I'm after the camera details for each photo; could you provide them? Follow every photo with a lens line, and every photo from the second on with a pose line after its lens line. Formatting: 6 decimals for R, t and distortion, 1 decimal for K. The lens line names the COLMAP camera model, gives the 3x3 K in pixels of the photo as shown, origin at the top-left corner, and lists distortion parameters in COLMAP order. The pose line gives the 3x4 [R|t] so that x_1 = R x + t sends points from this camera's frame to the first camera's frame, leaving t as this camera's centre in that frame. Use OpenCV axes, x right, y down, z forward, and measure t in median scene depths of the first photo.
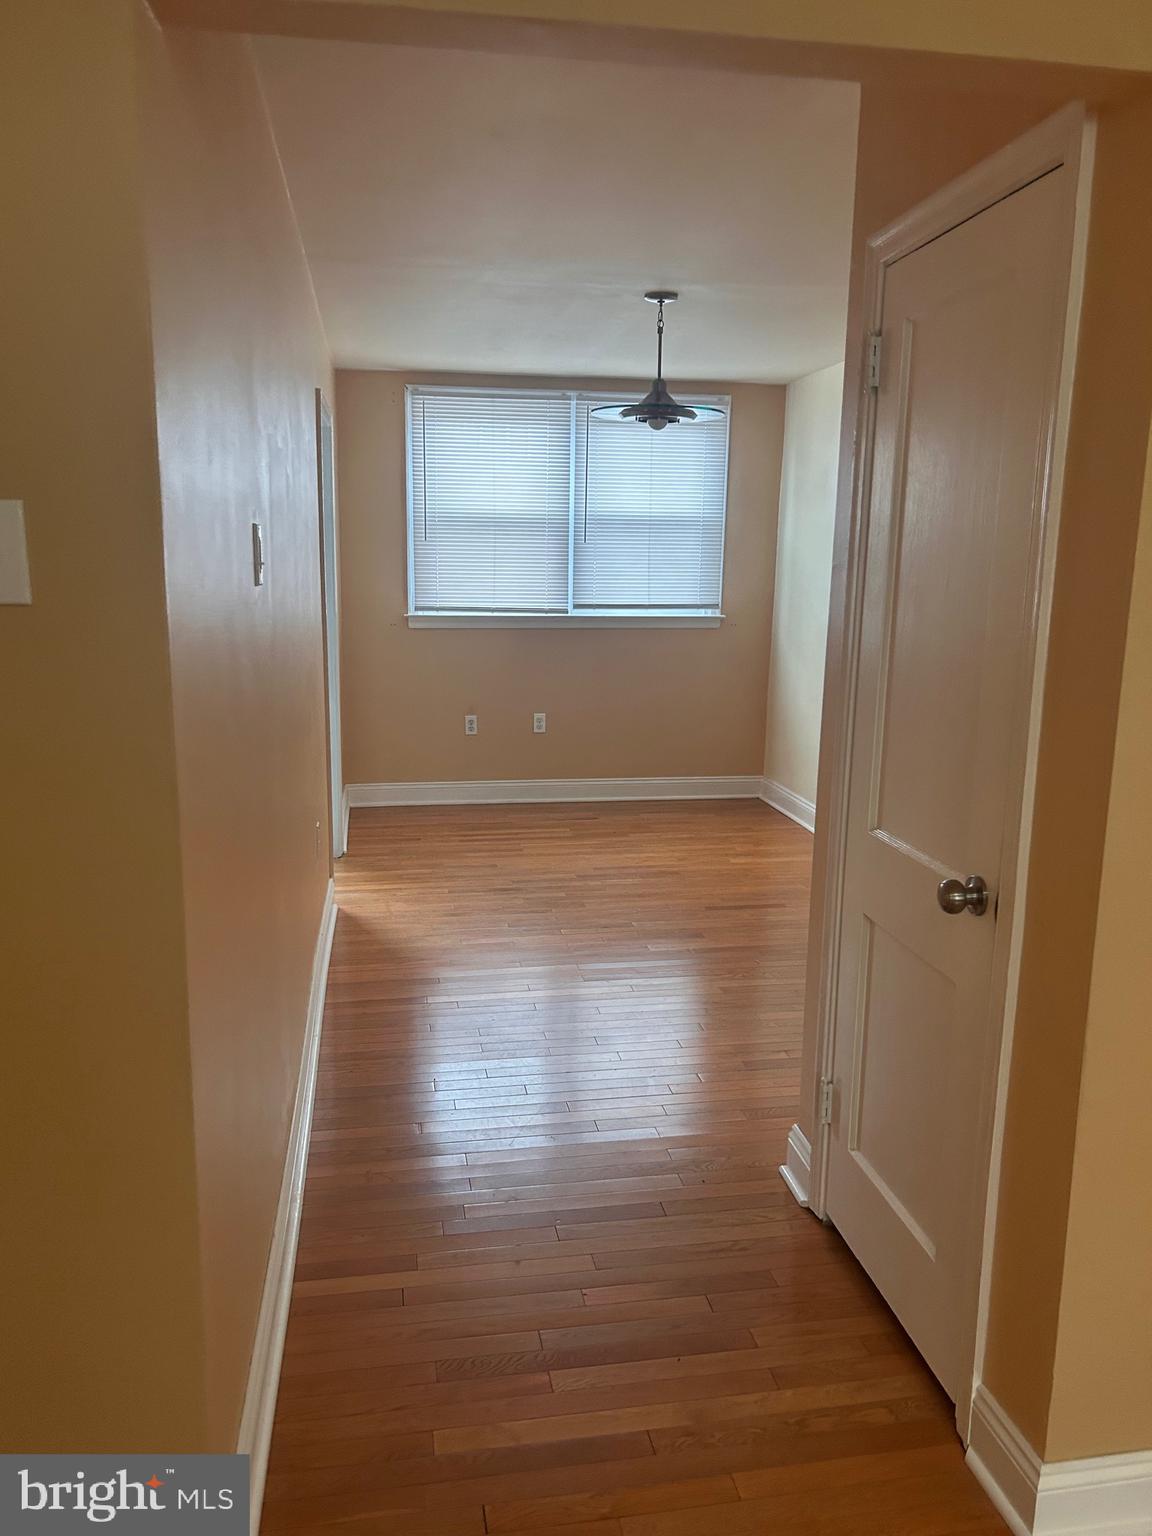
lens RADIAL K [[1157.5, 0, 577.0], [0, 1157.5, 771.3], [0, 0, 1]] dist [0.059654, -0.075846]
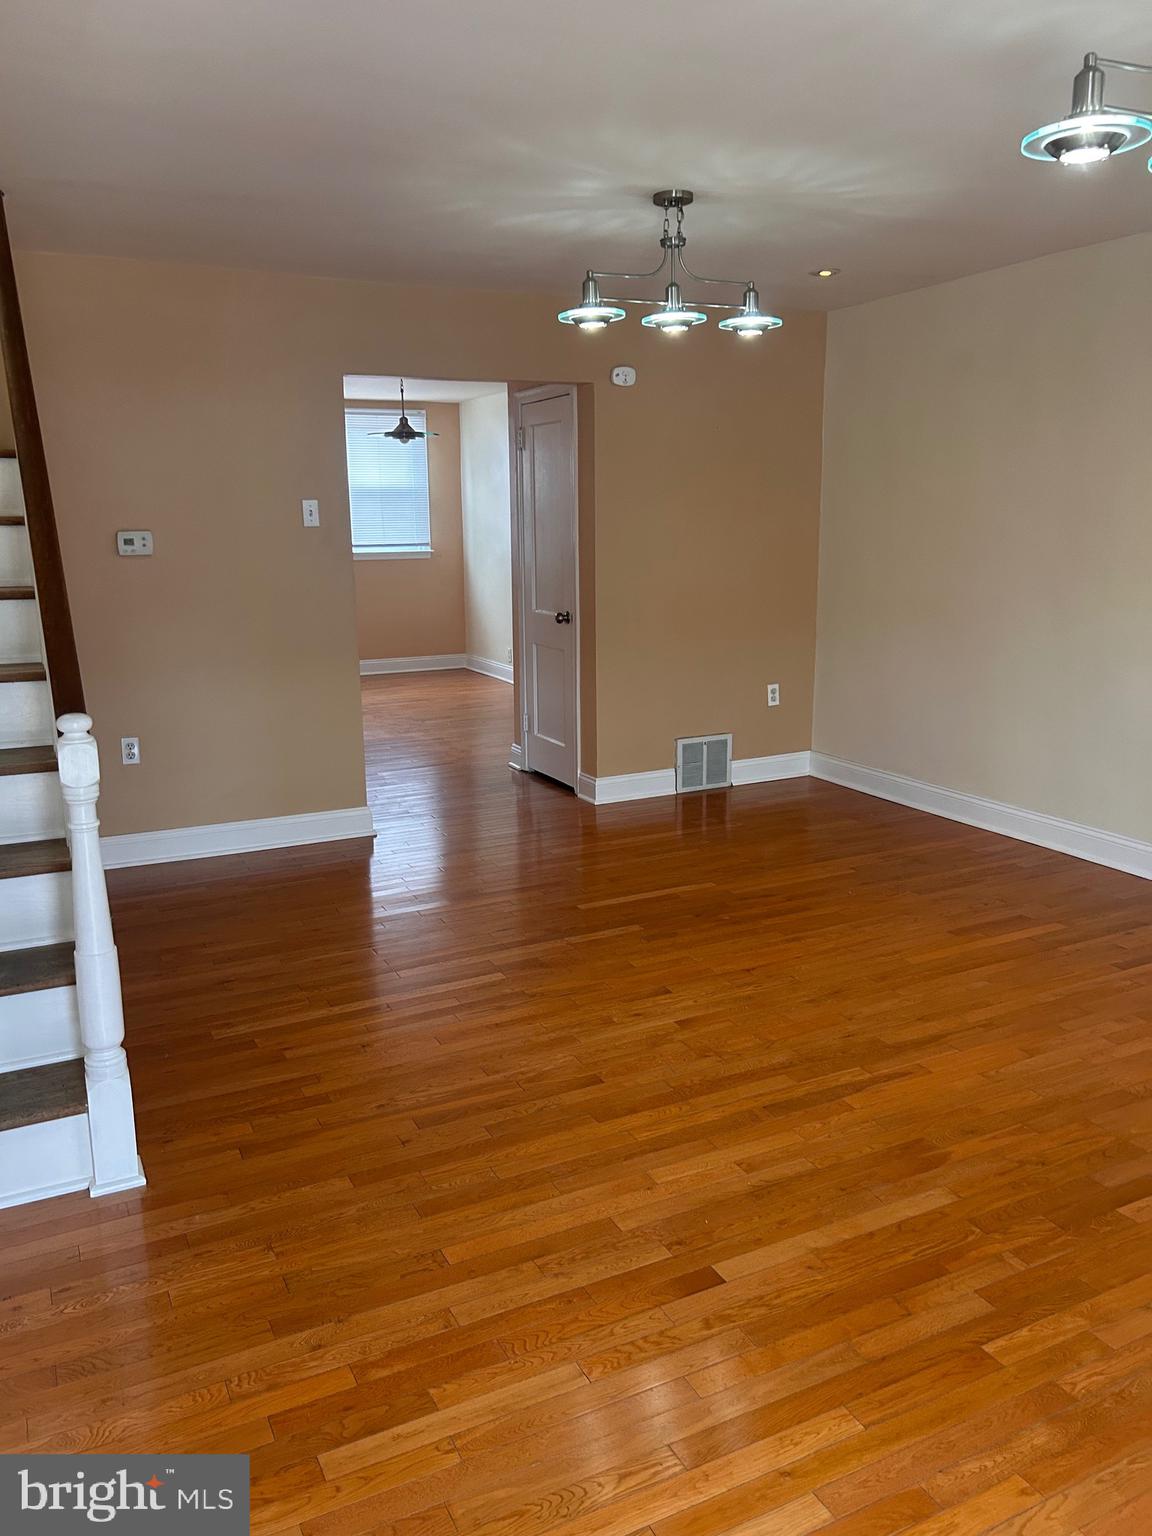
lens RADIAL K [[1157.5, 0, 577.0], [0, 1157.5, 771.3], [0, 0, 1]] dist [0.059654, -0.075846]
pose [[0.955804, -0.091362, 0.279449, -0.165130], [0.081239, 0.995556, 0.047618, 0.112576], [-0.282558, -0.022812, 0.958979, -0.612918]]
